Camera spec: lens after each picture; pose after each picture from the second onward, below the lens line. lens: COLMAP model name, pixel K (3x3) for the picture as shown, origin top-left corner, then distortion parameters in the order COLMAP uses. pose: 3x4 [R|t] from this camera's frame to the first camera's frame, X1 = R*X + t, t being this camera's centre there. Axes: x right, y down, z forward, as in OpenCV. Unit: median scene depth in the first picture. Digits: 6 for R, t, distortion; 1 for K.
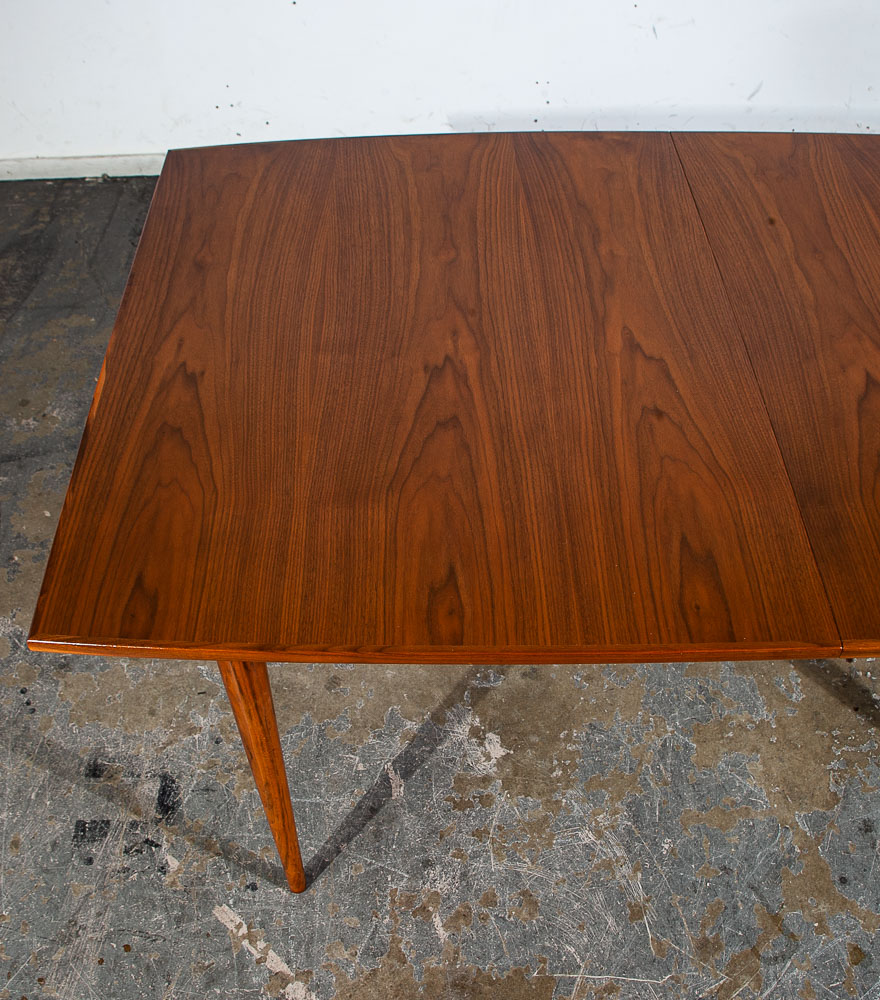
lens RADIAL K [[1083.6, 0, 438.6], [0, 1083.6, 530.7], [0, 0, 1]] dist [-0.134965, 0.047875]
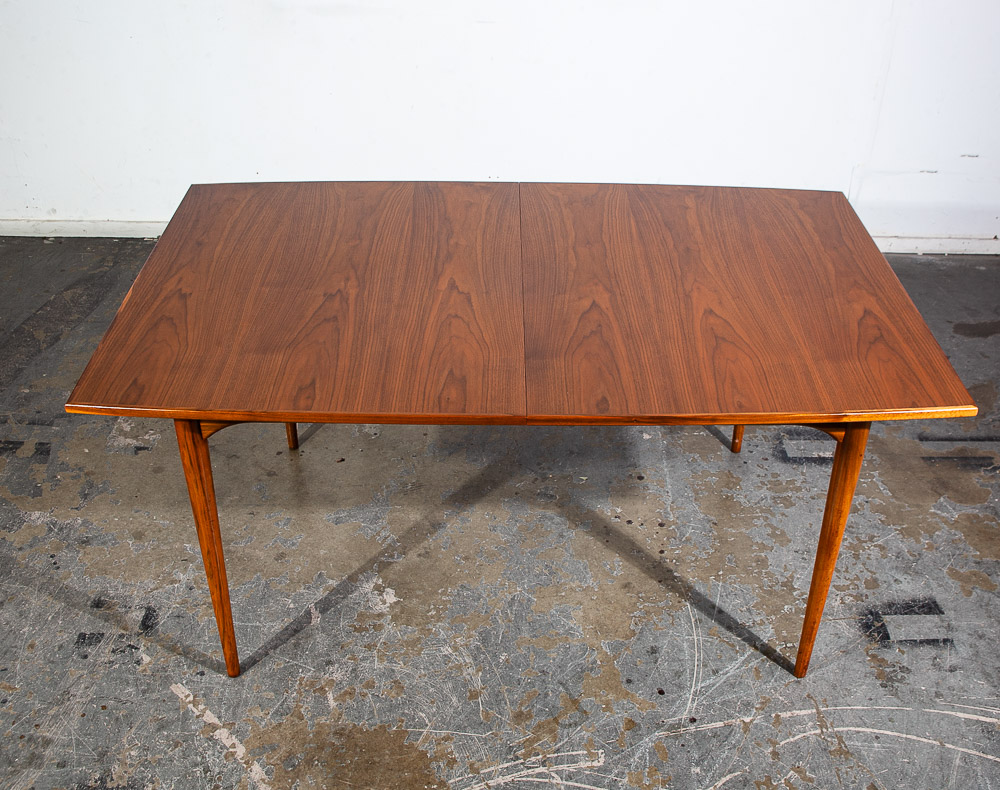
lens RADIAL K [[1106.0, 0, 533.3], [0, 1106.0, 381.8], [0, 0, 1]] dist [-0.116961, 0.131283]
pose [[0.999457, 0.024079, 0.022483, 0.216508], [-0.017388, 0.965238, -0.260792, 0.328463], [-0.027981, 0.260260, 0.965133, -0.482574]]
